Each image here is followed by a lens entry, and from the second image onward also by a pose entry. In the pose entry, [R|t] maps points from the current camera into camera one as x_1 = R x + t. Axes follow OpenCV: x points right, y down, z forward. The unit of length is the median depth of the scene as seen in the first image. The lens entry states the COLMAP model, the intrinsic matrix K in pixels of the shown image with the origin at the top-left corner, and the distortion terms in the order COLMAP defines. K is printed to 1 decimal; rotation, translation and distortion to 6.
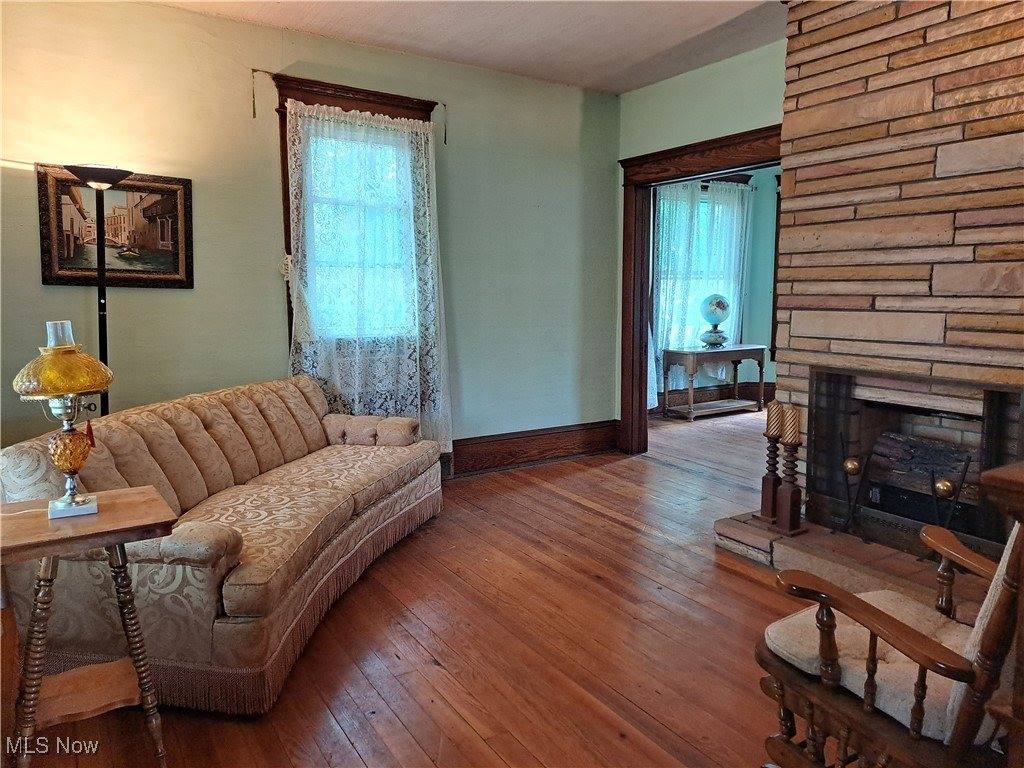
lens RADIAL K [[731.4, 0, 516.0], [0, 731.4, 378.7], [0, 0, 1]] dist [0.078176, -0.091590]
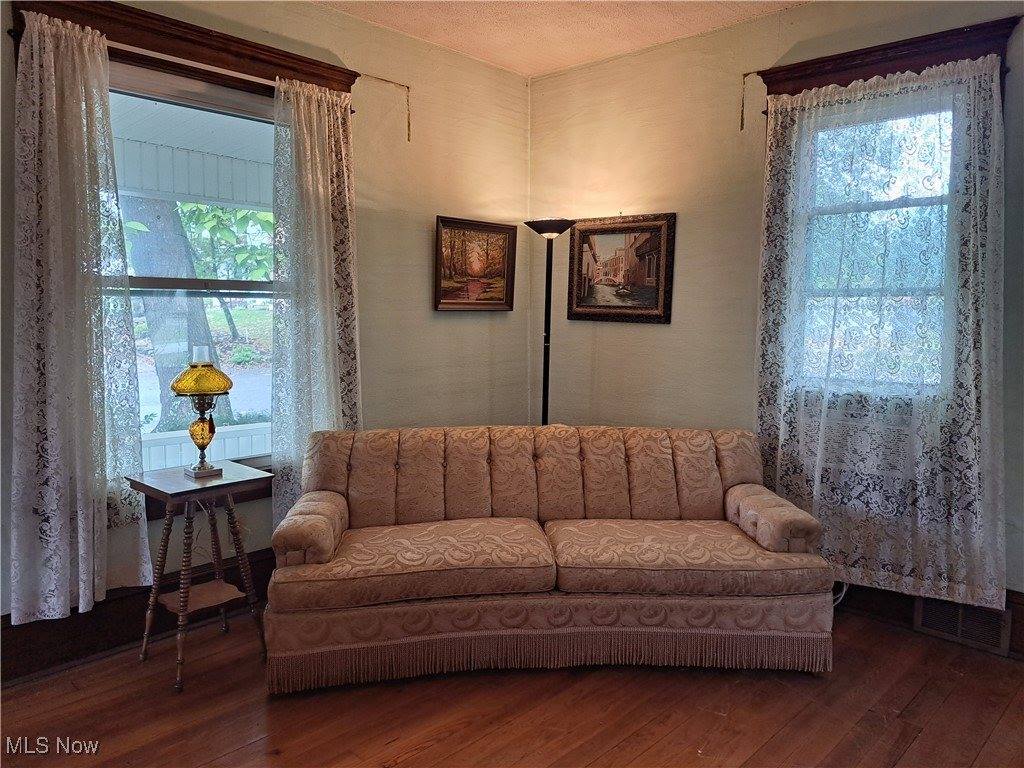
lens RADIAL K [[731.4, 0, 516.0], [0, 731.4, 378.7], [0, 0, 1]] dist [0.078176, -0.091590]
pose [[0.231019, 0.089290, -0.968843, 0.483599], [-0.124973, 0.990254, 0.061464, -0.087814], [0.964890, 0.106880, 0.239926, 0.602664]]
